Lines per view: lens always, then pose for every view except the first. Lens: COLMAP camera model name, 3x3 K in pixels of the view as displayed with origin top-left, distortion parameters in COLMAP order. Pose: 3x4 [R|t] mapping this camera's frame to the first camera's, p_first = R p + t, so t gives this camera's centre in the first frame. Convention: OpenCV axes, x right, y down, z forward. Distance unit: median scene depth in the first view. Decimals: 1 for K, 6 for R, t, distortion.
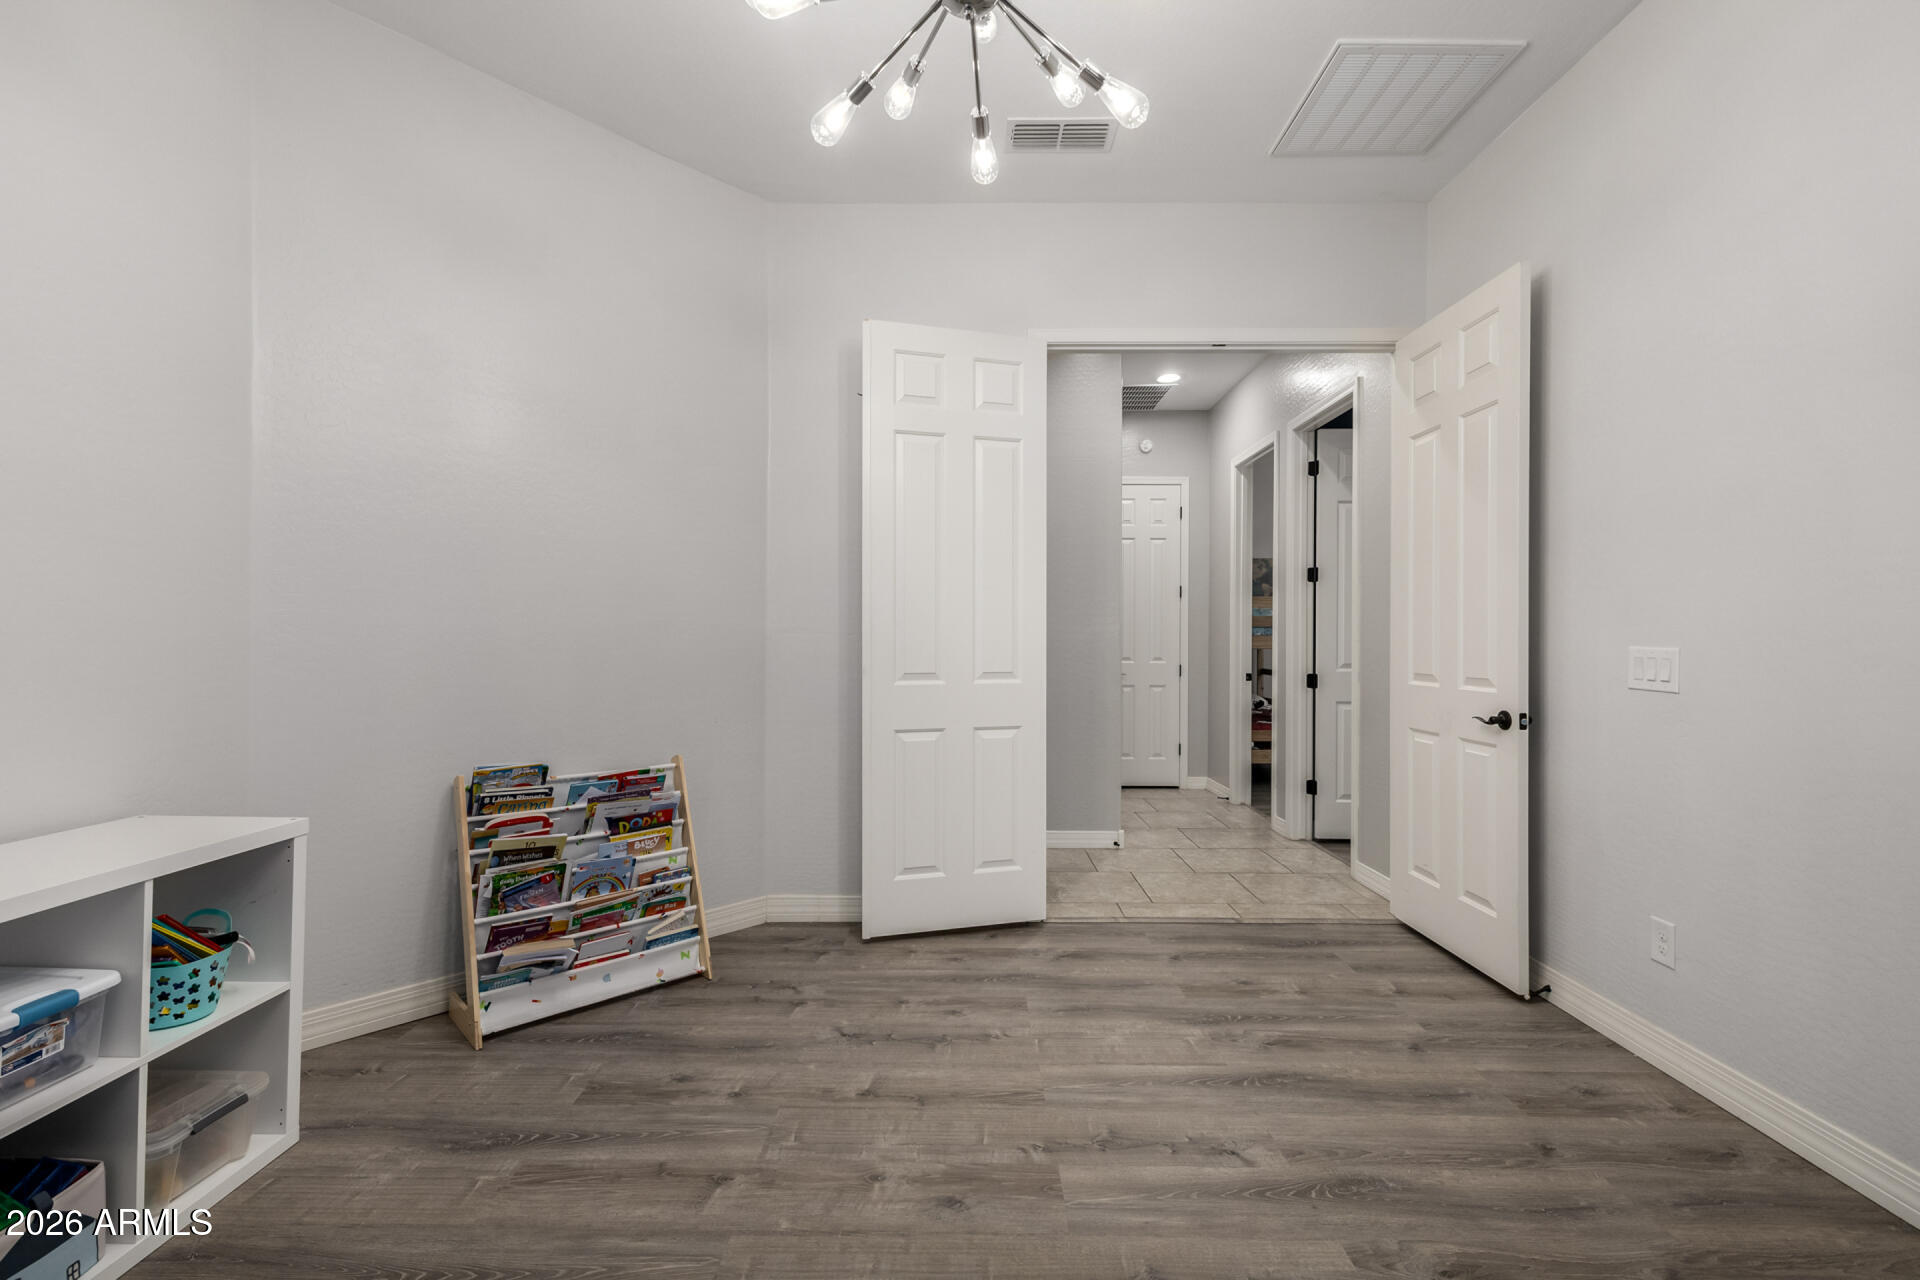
lens RADIAL K [[837.1, 0, 961.0], [0, 837.1, 637.7], [0, 0, 1]] dist [-0.003045, -0.000891]
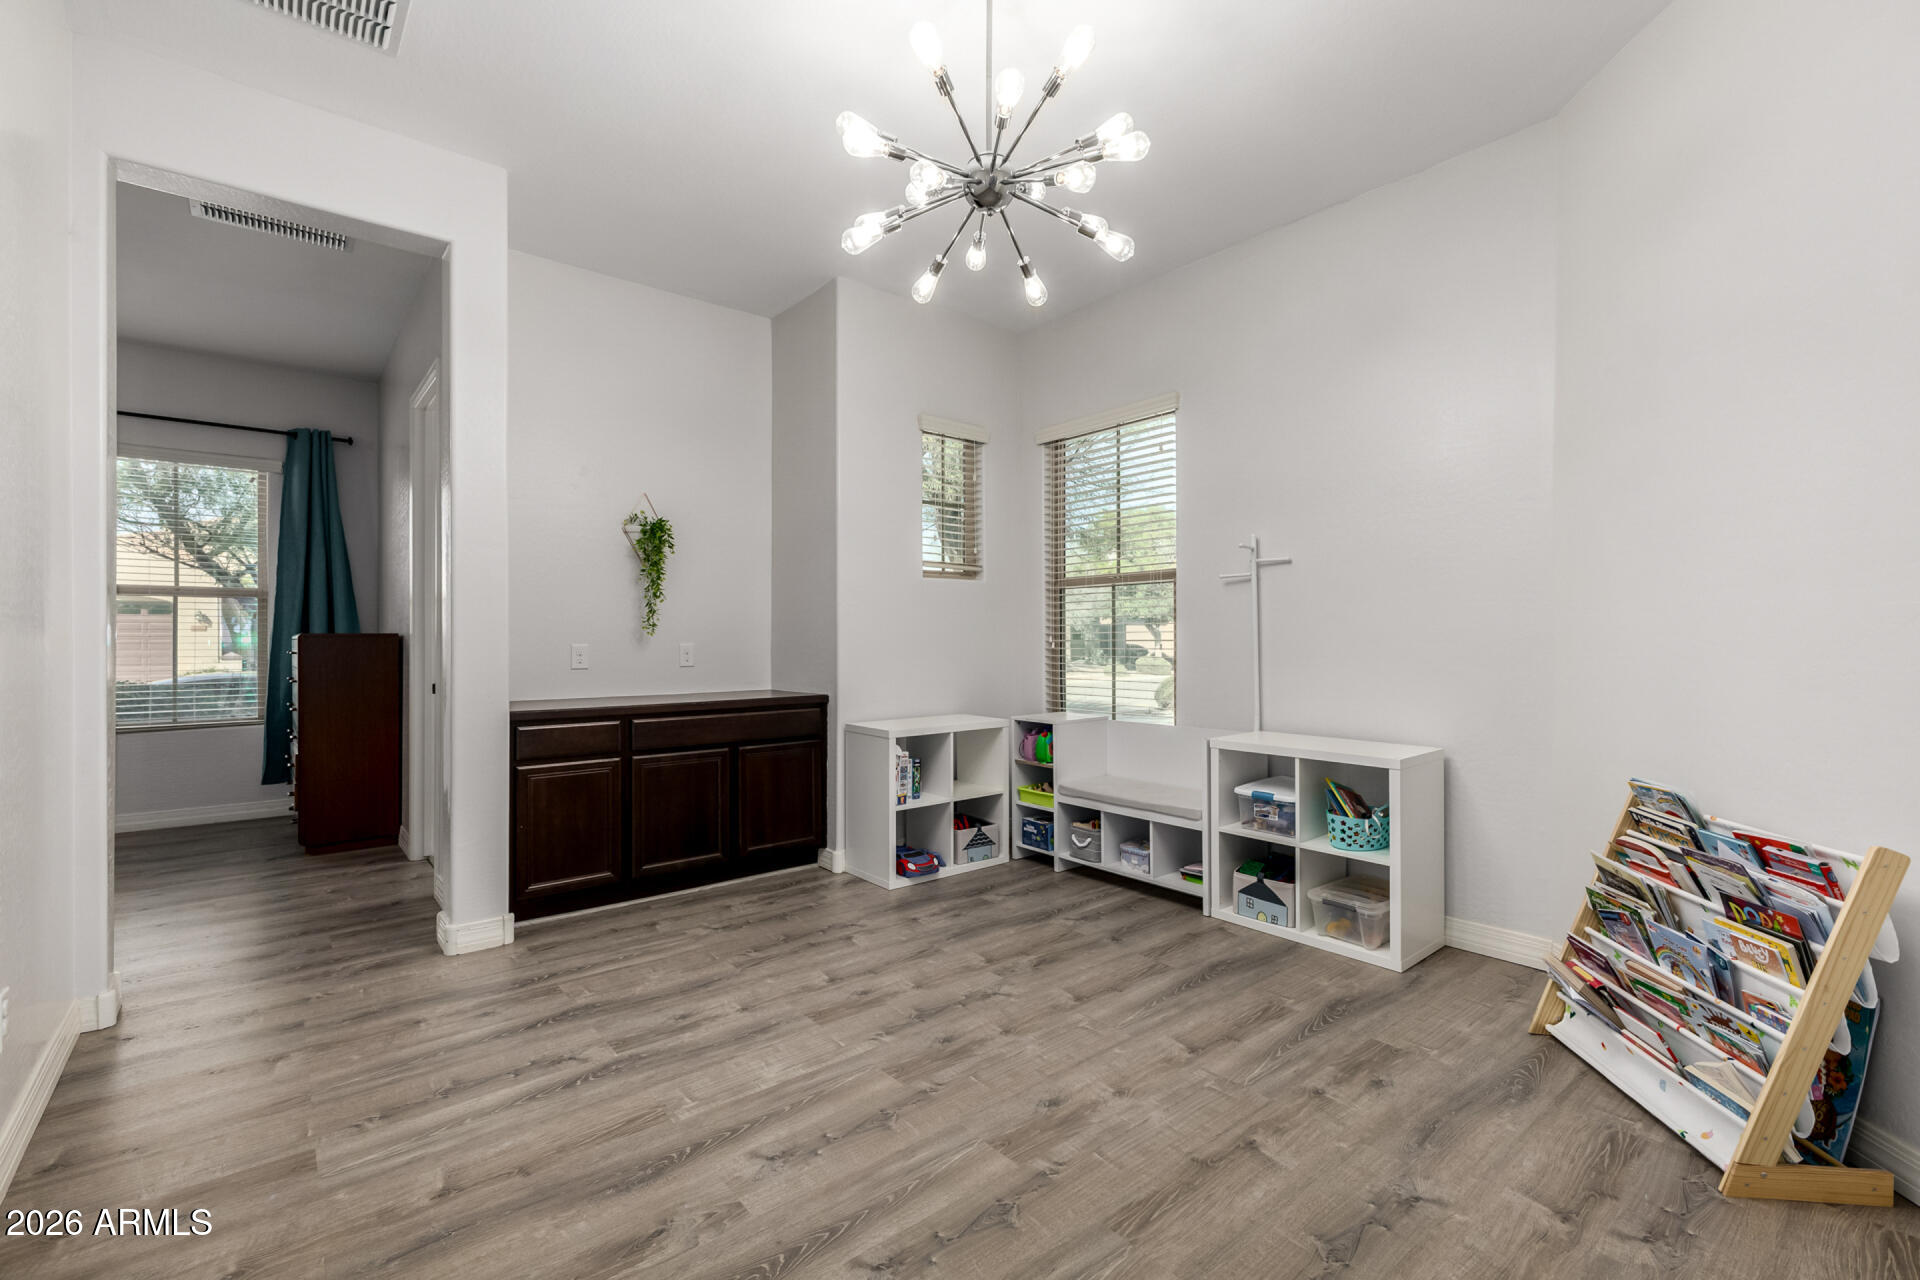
lens RADIAL K [[837.1, 0, 975.6], [0, 837.1, 640.9], [0, 0, 1]] dist [-0.003045, -0.000891]
pose [[-0.762373, -0.000648, -0.647137, 0.787385], [-0.000241, 1.000000, -0.000717, 0.005235], [0.647137, -0.000391, -0.762373, 1.697390]]
